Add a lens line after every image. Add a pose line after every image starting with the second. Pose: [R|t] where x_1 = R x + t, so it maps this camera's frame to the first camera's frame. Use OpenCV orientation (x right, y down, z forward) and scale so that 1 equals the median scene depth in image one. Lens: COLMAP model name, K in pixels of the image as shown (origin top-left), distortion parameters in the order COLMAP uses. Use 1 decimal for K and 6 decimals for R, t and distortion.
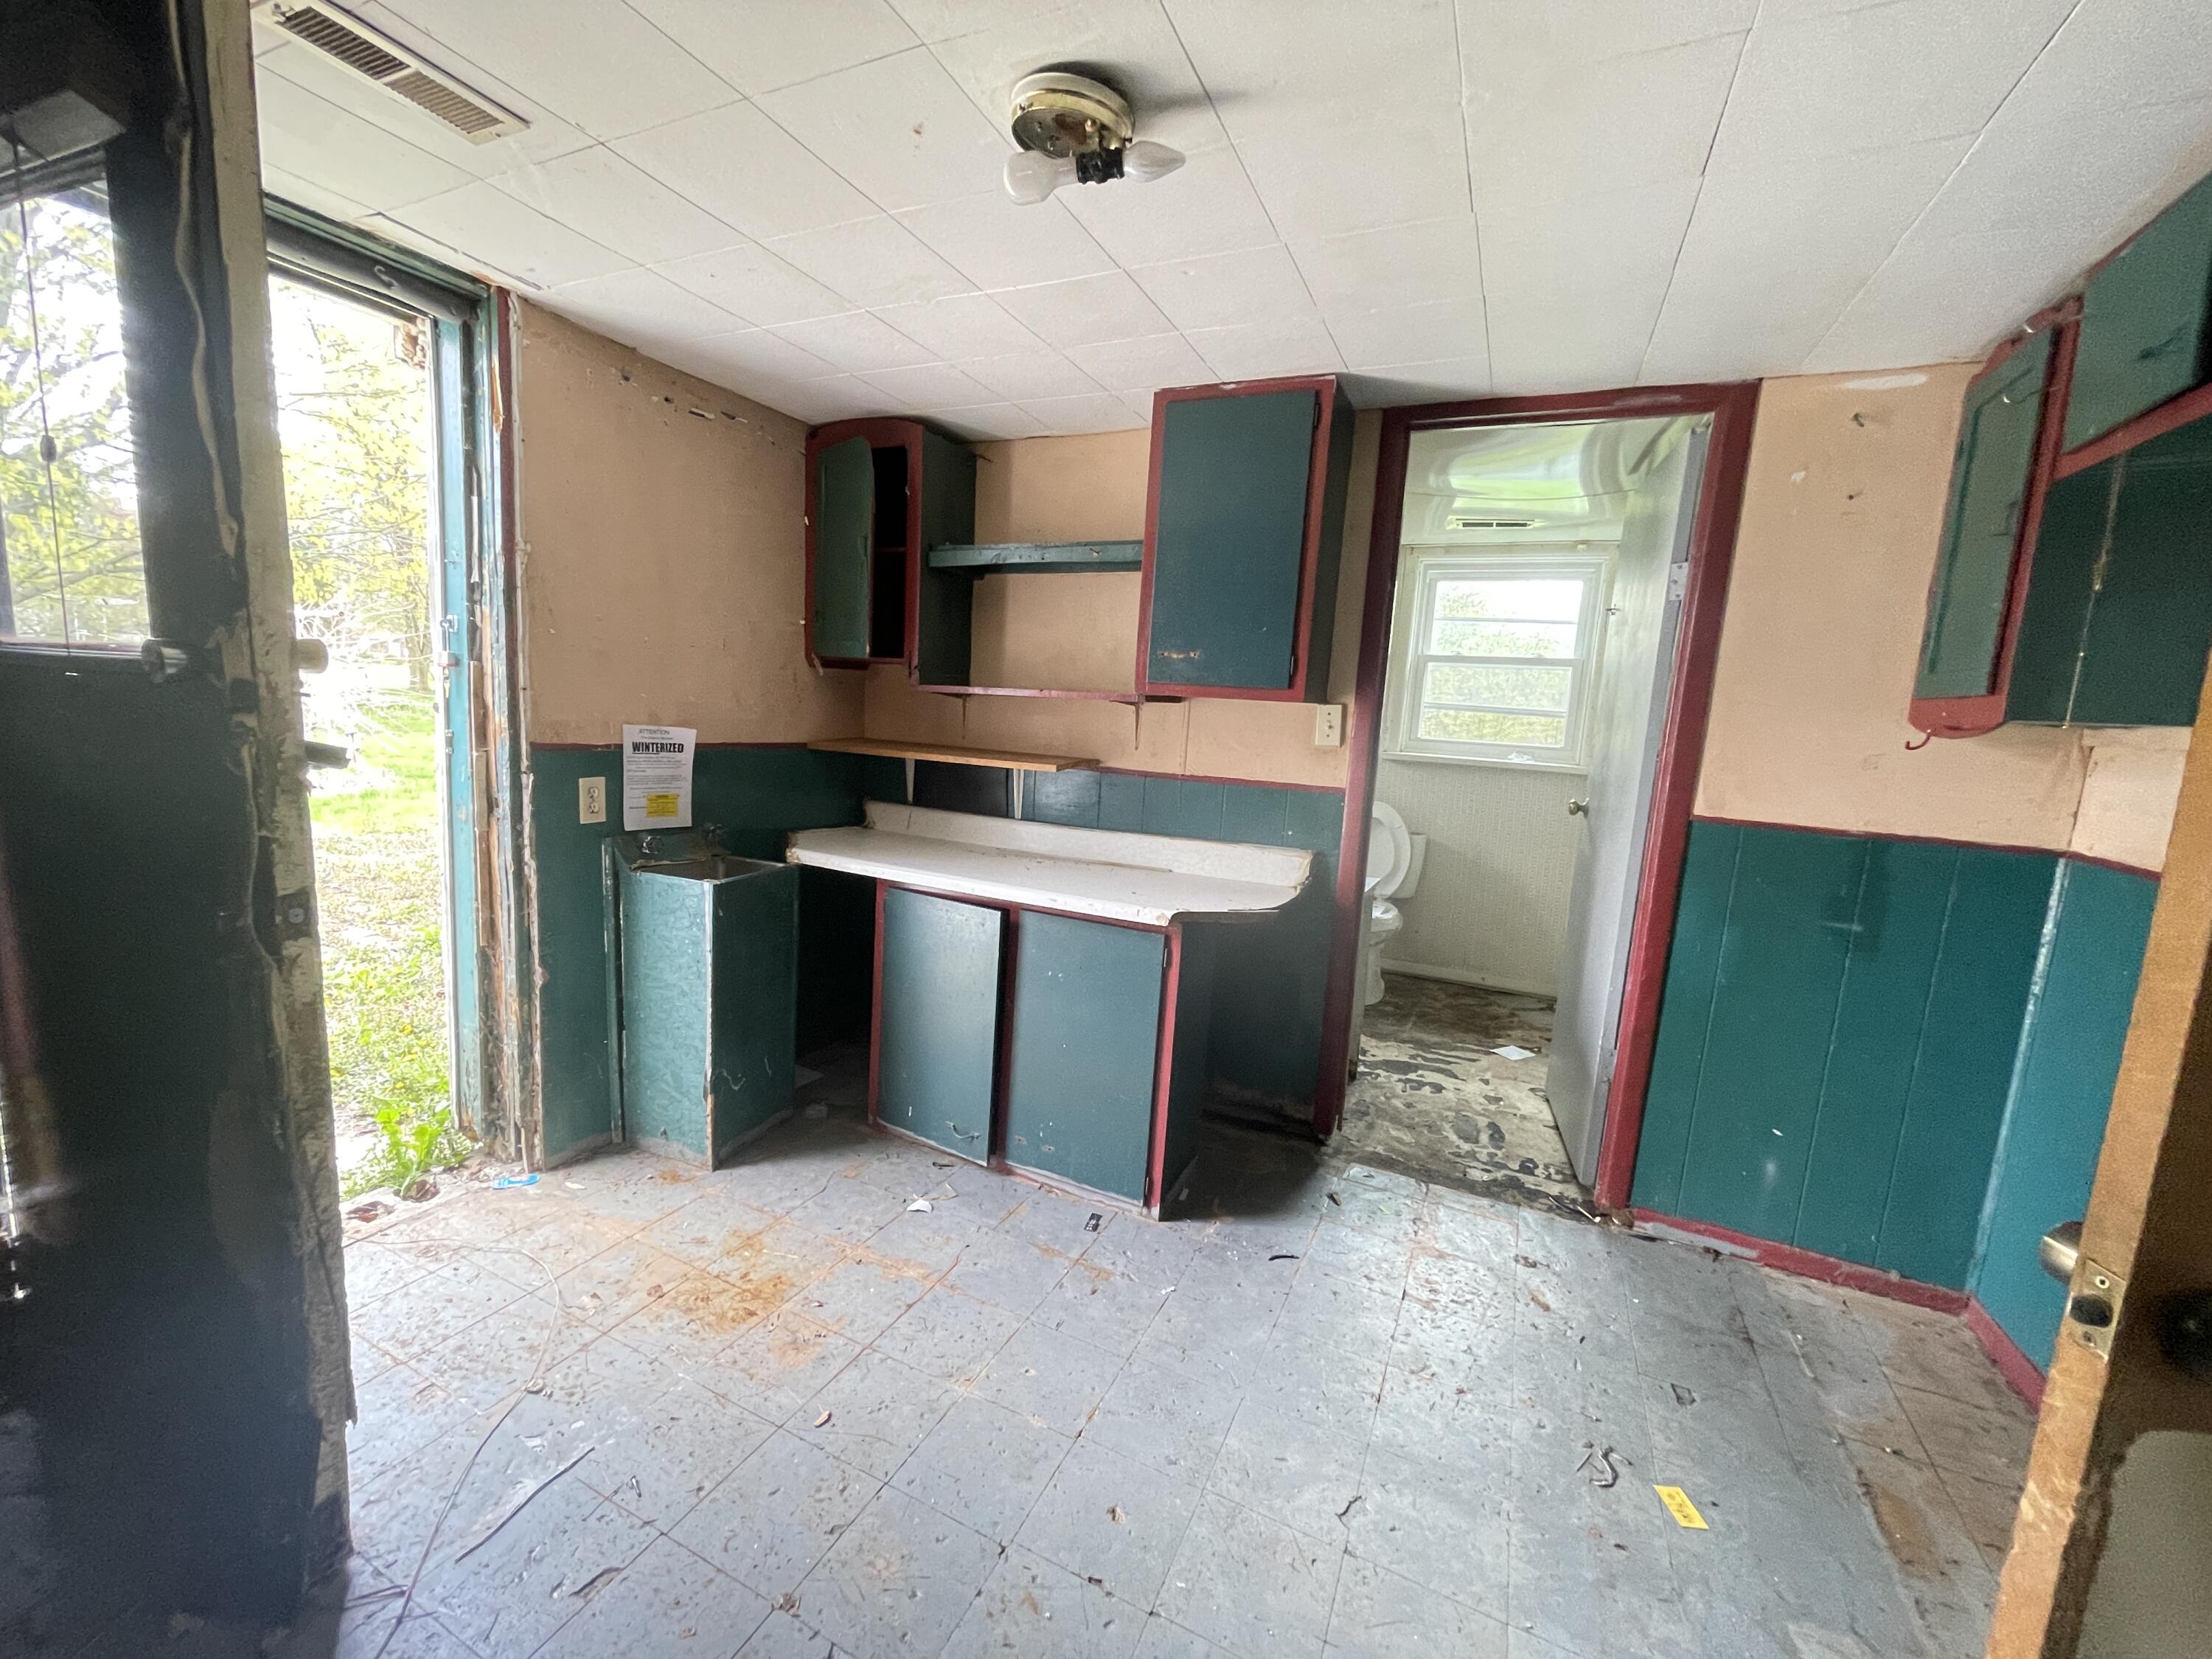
lens RADIAL K [[904.2, 0, 1095.2], [0, 904.2, 836.4], [0, 0, 1]] dist [-0.000090, -0.000191]
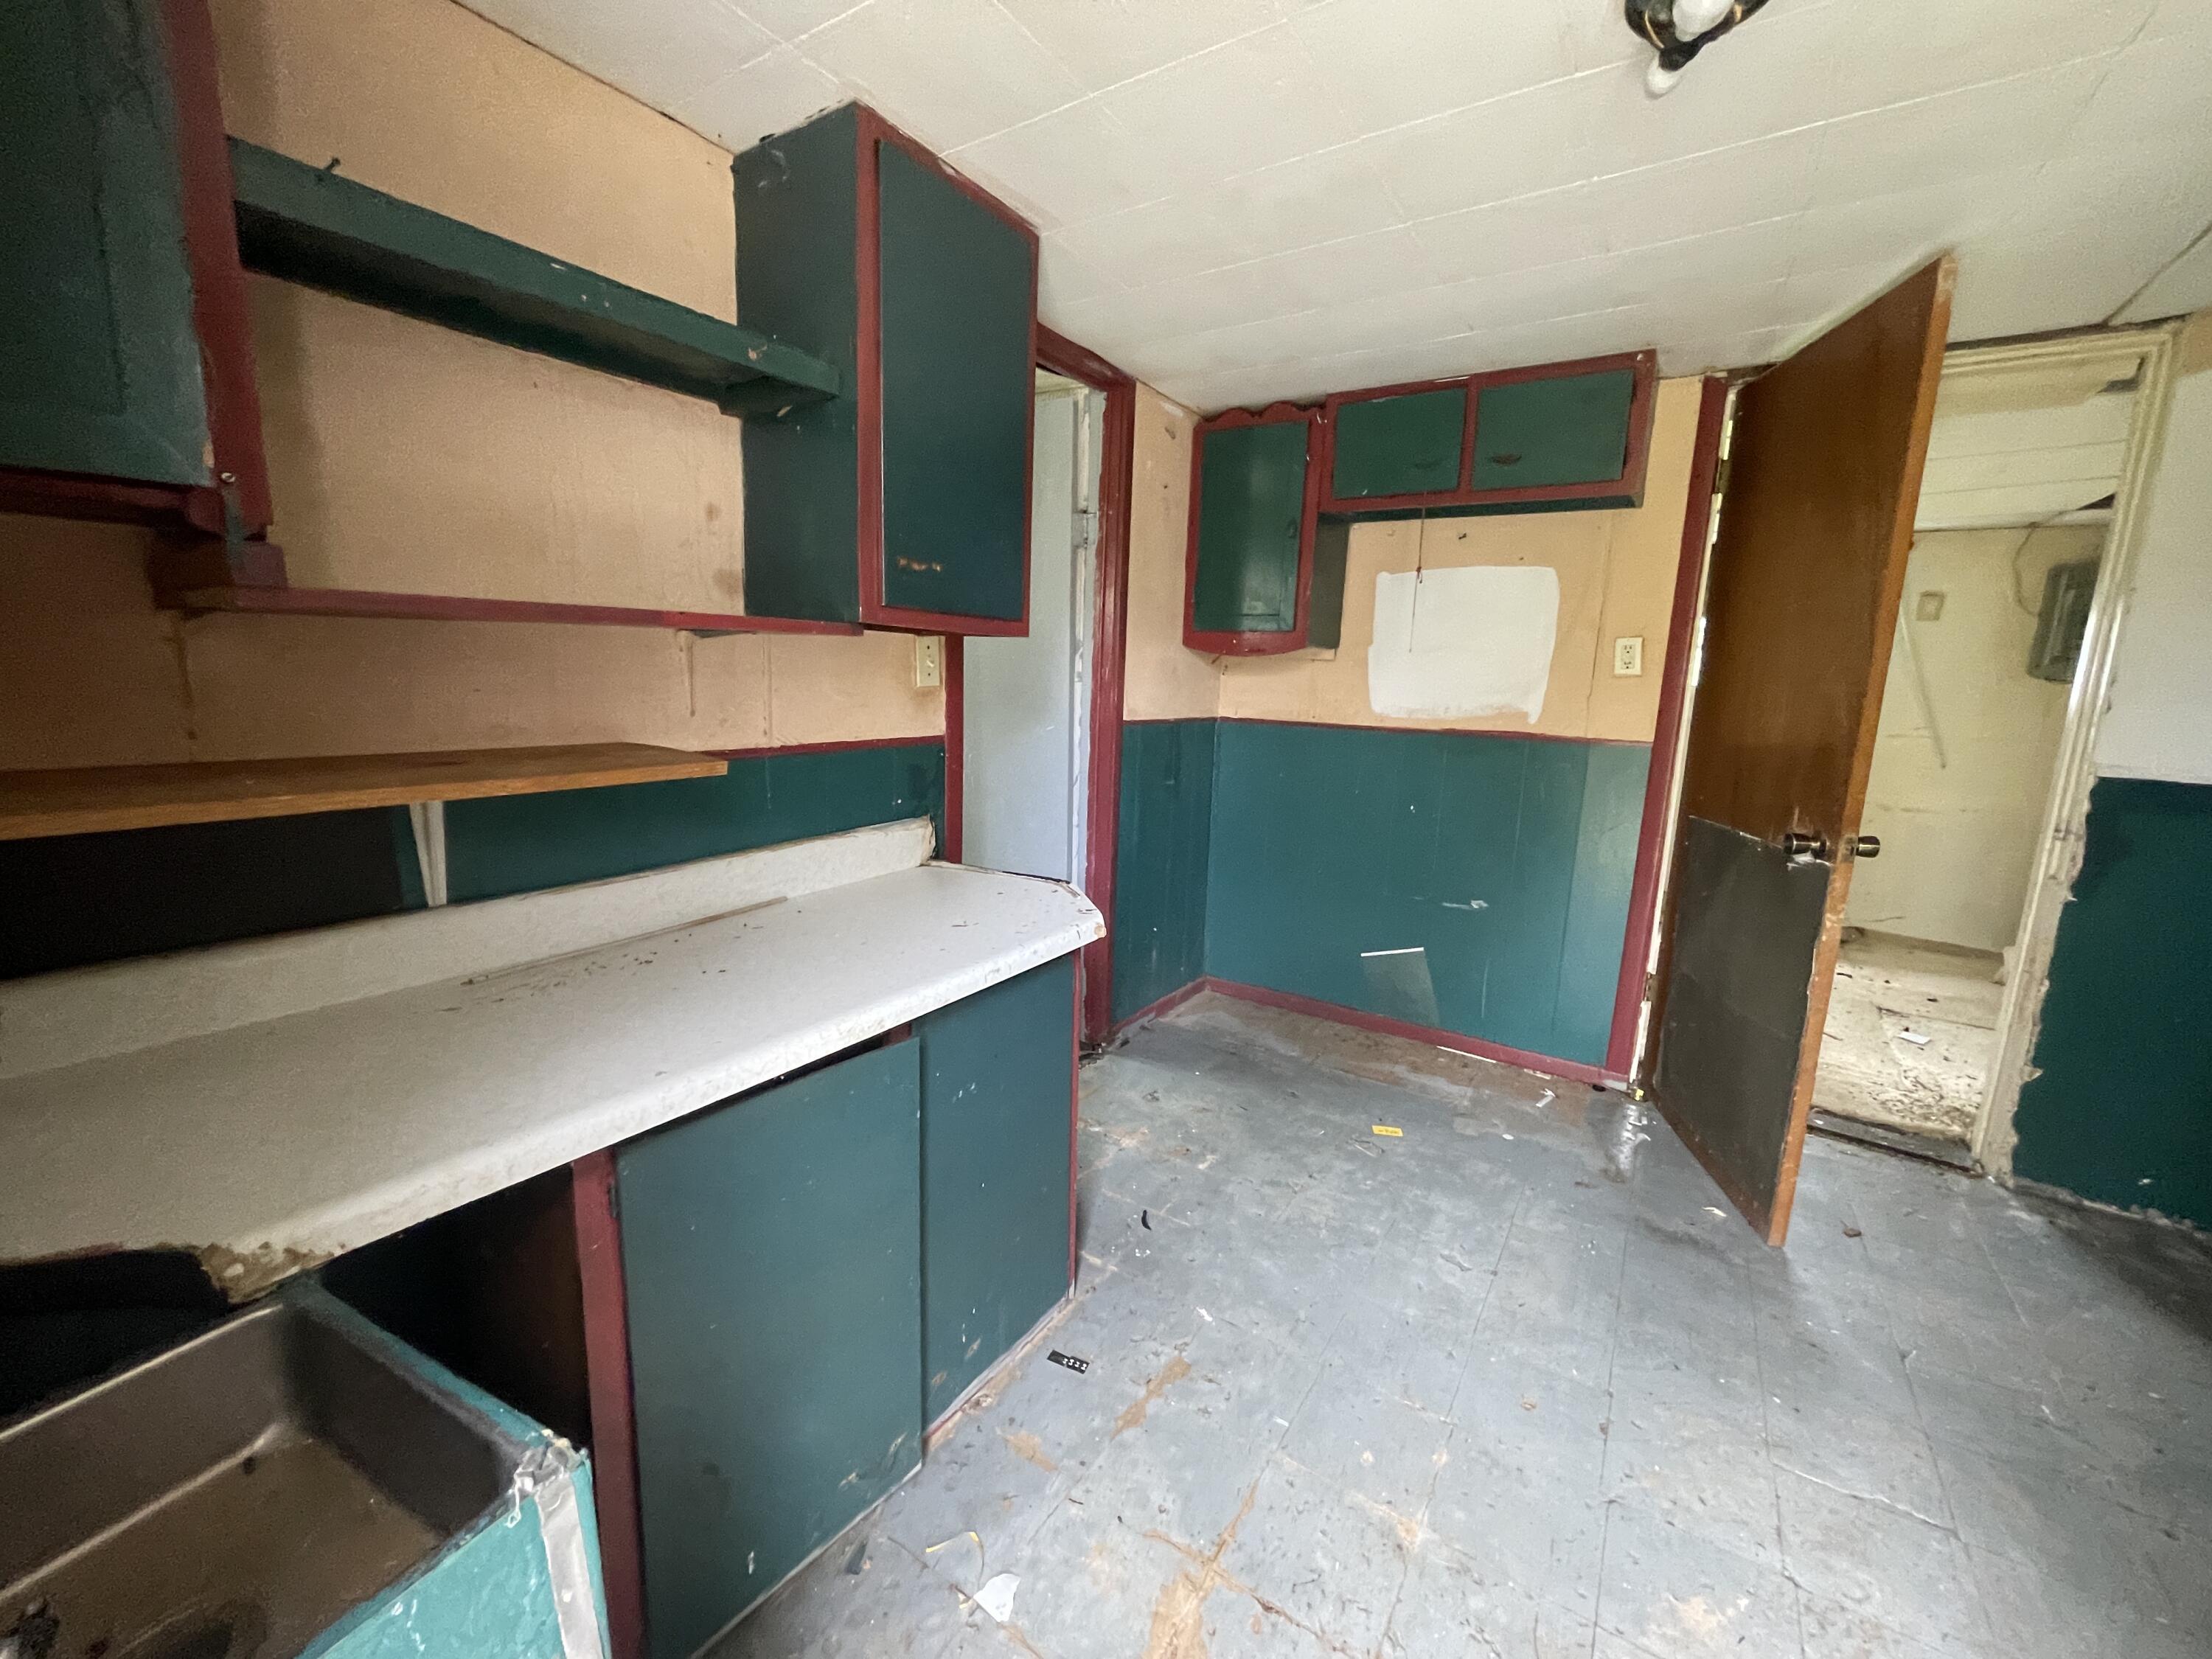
lens RADIAL K [[884.9, 0, 1082.6], [0, 884.9, 848.1], [0, 0, 1]] dist [0.000127, -0.000216]
pose [[0.141021, -0.243899, 0.959493, -0.547792], [0.129402, 0.965404, 0.226383, -0.127897], [-0.981513, 0.092236, 0.167703, 0.771751]]
